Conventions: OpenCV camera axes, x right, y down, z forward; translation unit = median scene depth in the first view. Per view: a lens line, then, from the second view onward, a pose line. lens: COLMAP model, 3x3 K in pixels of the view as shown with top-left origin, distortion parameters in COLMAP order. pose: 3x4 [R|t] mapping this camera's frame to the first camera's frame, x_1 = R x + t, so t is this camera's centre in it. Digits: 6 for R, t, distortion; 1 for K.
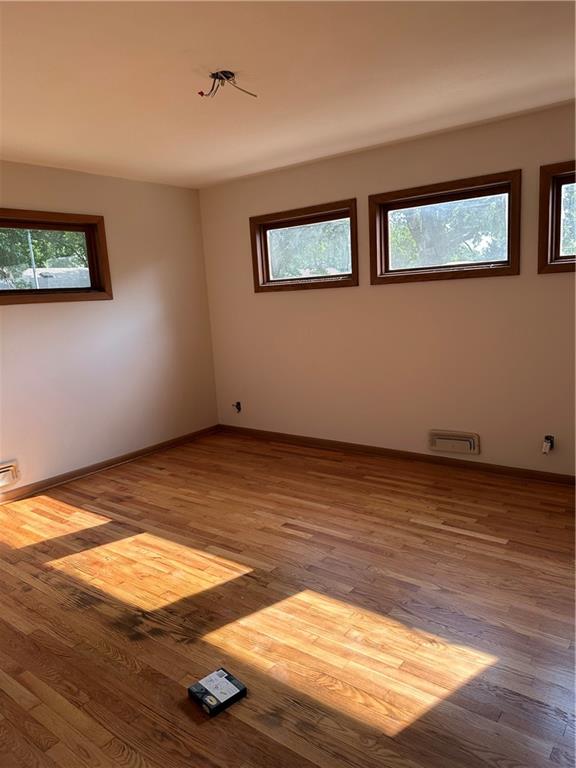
lens RADIAL K [[548.7, 0, 293.3], [0, 548.7, 383.4], [0, 0, 1]] dist [0.047033, -0.005512]
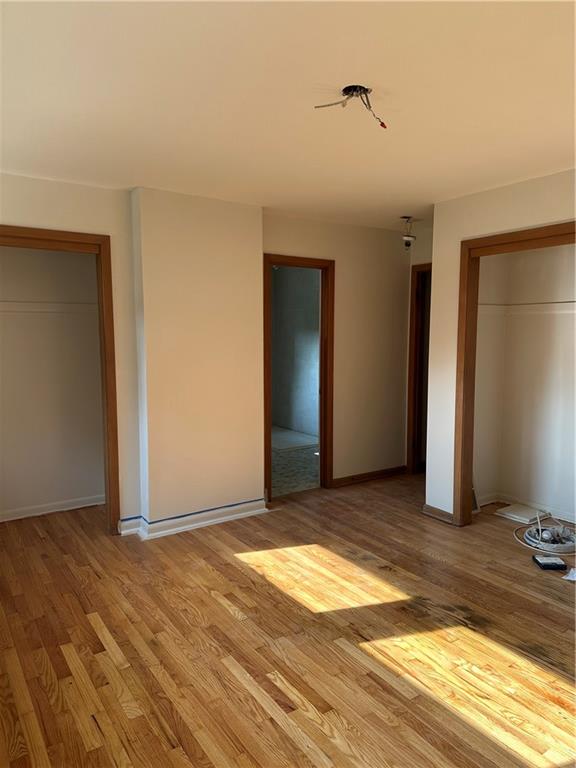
lens RADIAL K [[548.7, 0, 293.3], [0, 548.7, 383.4], [0, 0, 1]] dist [0.047033, -0.005512]
pose [[-0.946910, 0.027524, 0.320319, -0.304511], [0.106314, 0.967085, 0.231181, -0.329546], [-0.303413, 0.252962, -0.918668, 1.956480]]
